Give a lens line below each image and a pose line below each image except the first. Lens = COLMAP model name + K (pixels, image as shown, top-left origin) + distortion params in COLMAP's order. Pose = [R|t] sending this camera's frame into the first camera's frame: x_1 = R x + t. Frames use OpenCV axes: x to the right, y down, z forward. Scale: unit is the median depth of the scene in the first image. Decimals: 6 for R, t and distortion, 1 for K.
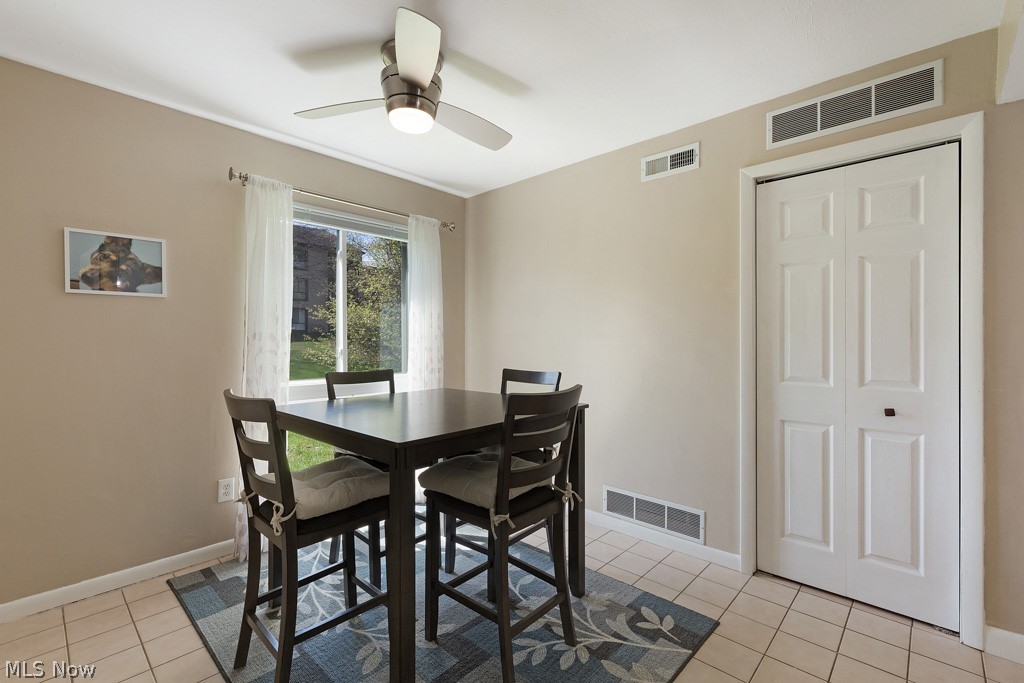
lens RADIAL K [[458.3, 0, 512.1], [0, 458.3, 343.6], [0, 0, 1]] dist [0.004279, -0.000300]
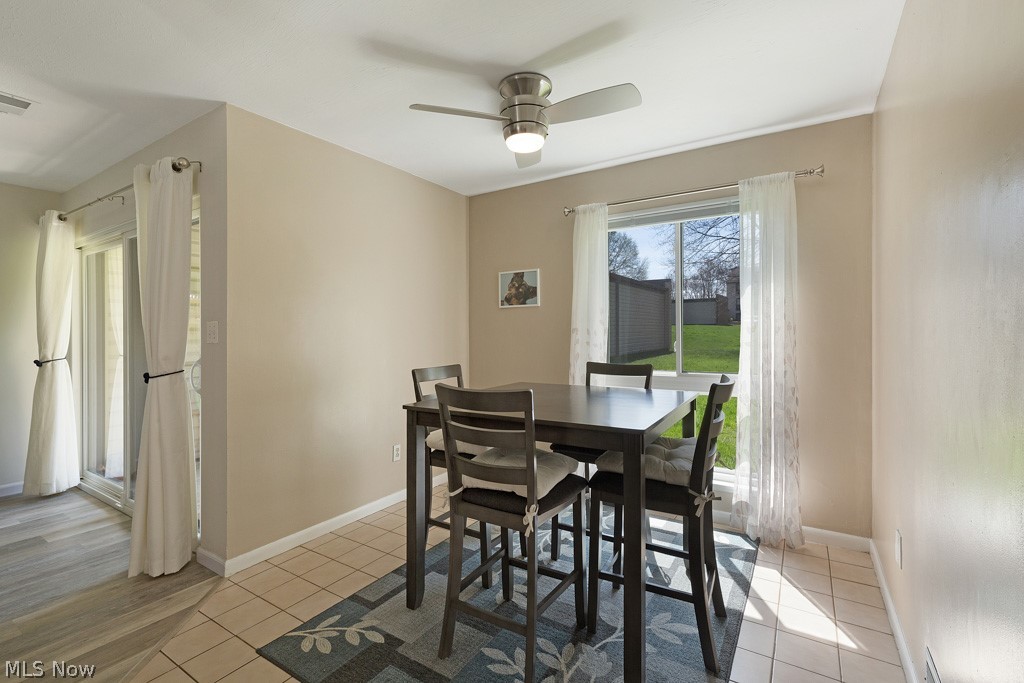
lens RADIAL K [[458.3, 0, 503.6], [0, 458.3, 333.9], [0, 0, 1]] dist [0.004279, -0.000300]
pose [[0.162757, 0.005558, -0.986651, 0.796433], [-0.000803, 0.999985, 0.005501, -0.016676], [0.986666, -0.000103, 0.162759, 0.679016]]
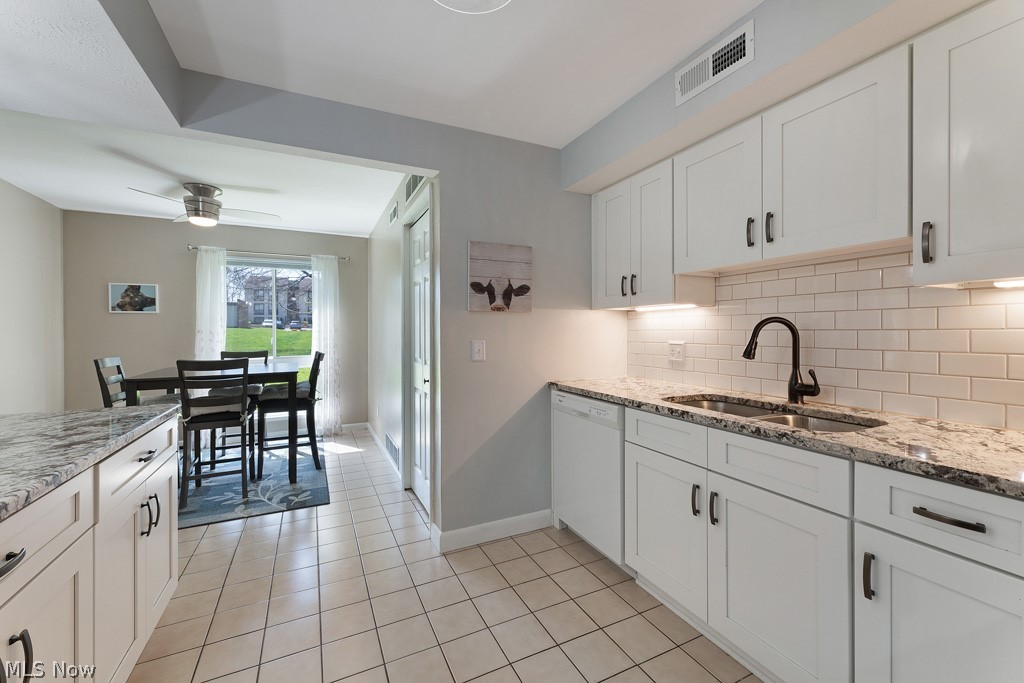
lens RADIAL K [[413.1, 0, 518.7], [0, 413.1, 333.5], [0, 0, 1]] dist [0.001788, 0.000795]
pose [[0.934740, -0.000745, -0.355331, 1.470544], [0.001708, 0.999996, 0.002398, -0.012715], [0.355328, -0.002849, 0.934737, -0.144639]]
